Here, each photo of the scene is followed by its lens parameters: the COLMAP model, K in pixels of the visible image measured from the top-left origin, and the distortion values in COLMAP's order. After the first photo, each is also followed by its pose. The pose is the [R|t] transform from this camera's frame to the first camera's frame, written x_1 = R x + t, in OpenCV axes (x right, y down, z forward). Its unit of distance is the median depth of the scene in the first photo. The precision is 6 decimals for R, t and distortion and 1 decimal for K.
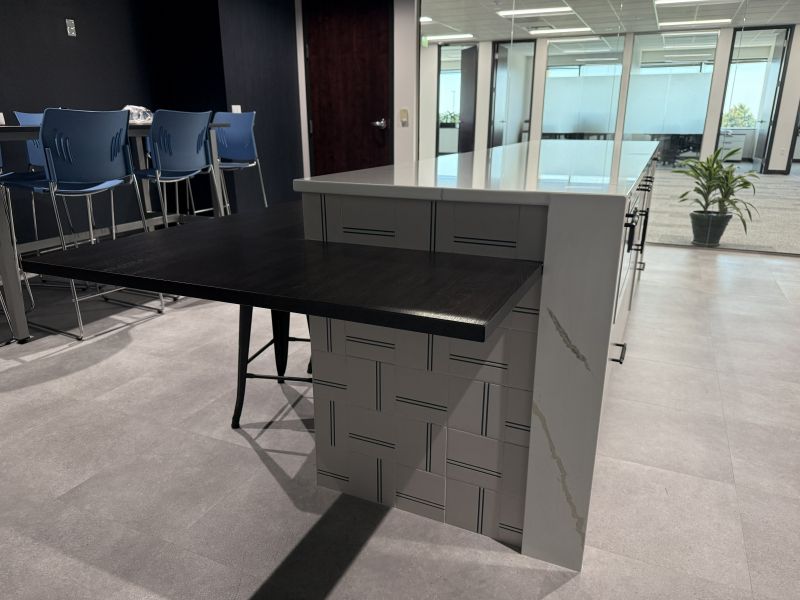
lens RADIAL K [[564.1, 0, 399.7], [0, 564.1, 300.7], [0, 0, 1]] dist [-0.000575, -0.005270]
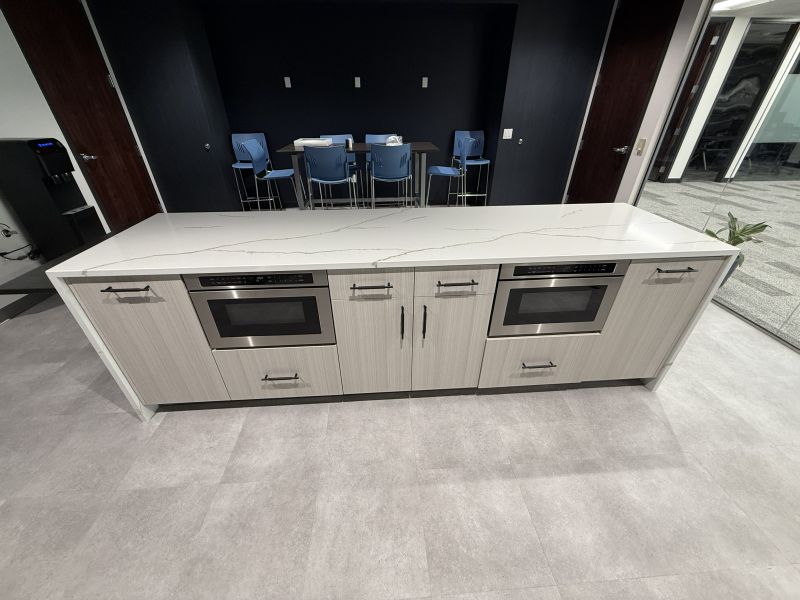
lens RADIAL K [[319.8, 0, 398.8], [0, 319.8, 299.5], [0, 0, 1]] dist [-0.000926, 0.000531]
pose [[0.485163, 0.456148, -0.746020, 0.745650], [-0.268039, 0.889665, 0.369664, -0.331441], [0.832329, 0.020615, 0.553898, 0.552926]]
